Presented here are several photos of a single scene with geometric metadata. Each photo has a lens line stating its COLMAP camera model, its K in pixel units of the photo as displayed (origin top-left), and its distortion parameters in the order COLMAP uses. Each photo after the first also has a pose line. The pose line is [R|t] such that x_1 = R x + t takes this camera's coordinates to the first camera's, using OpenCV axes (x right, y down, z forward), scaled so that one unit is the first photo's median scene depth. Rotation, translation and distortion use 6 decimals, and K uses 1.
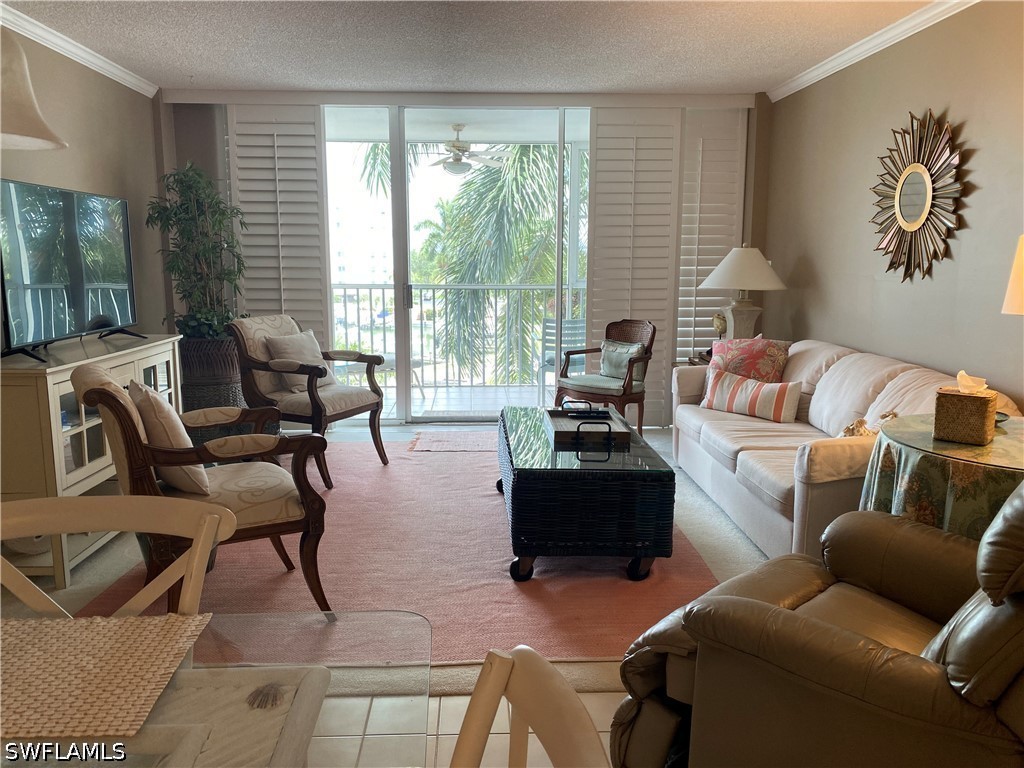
lens RADIAL K [[784.1, 0, 511.5], [0, 784.1, 384.3], [0, 0, 1]] dist [0.037804, -0.045418]
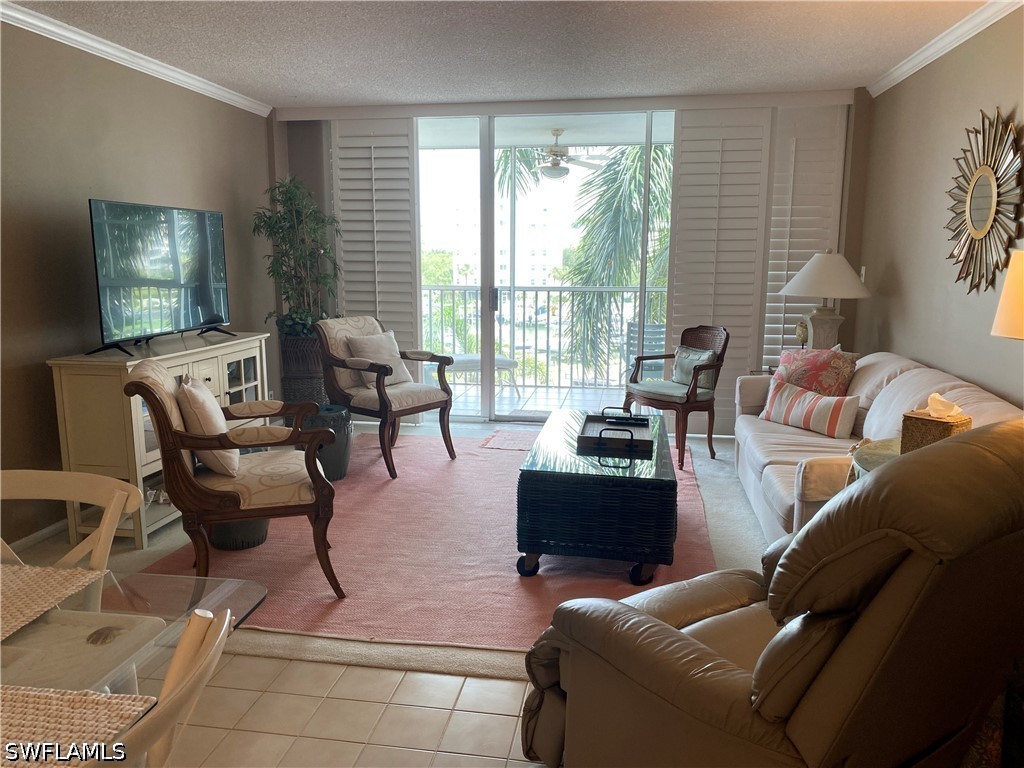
lens RADIAL K [[785.9, 0, 509.7], [0, 785.9, 401.0], [0, 0, 1]] dist [0.039544, -0.062671]
pose [[0.977762, 0.038790, -0.206100, 0.142389], [-0.033741, 0.999039, 0.027958, -0.009295], [0.206987, -0.020383, 0.978131, -0.023750]]
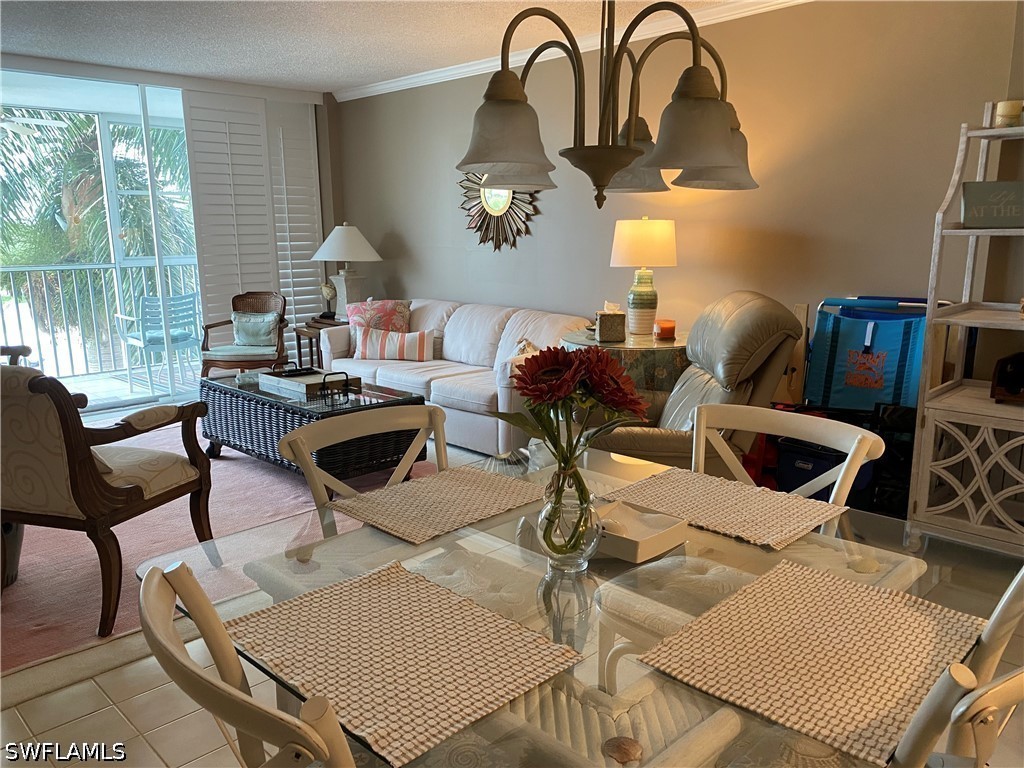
lens RADIAL K [[785.9, 0, 509.7], [0, 785.9, 401.0], [0, 0, 1]] dist [0.039544, -0.062671]
pose [[0.741633, -0.148181, 0.654235, -0.395756], [0.114795, 0.988945, 0.093861, 0.006598], [-0.660910, 0.005493, 0.750445, -0.073981]]
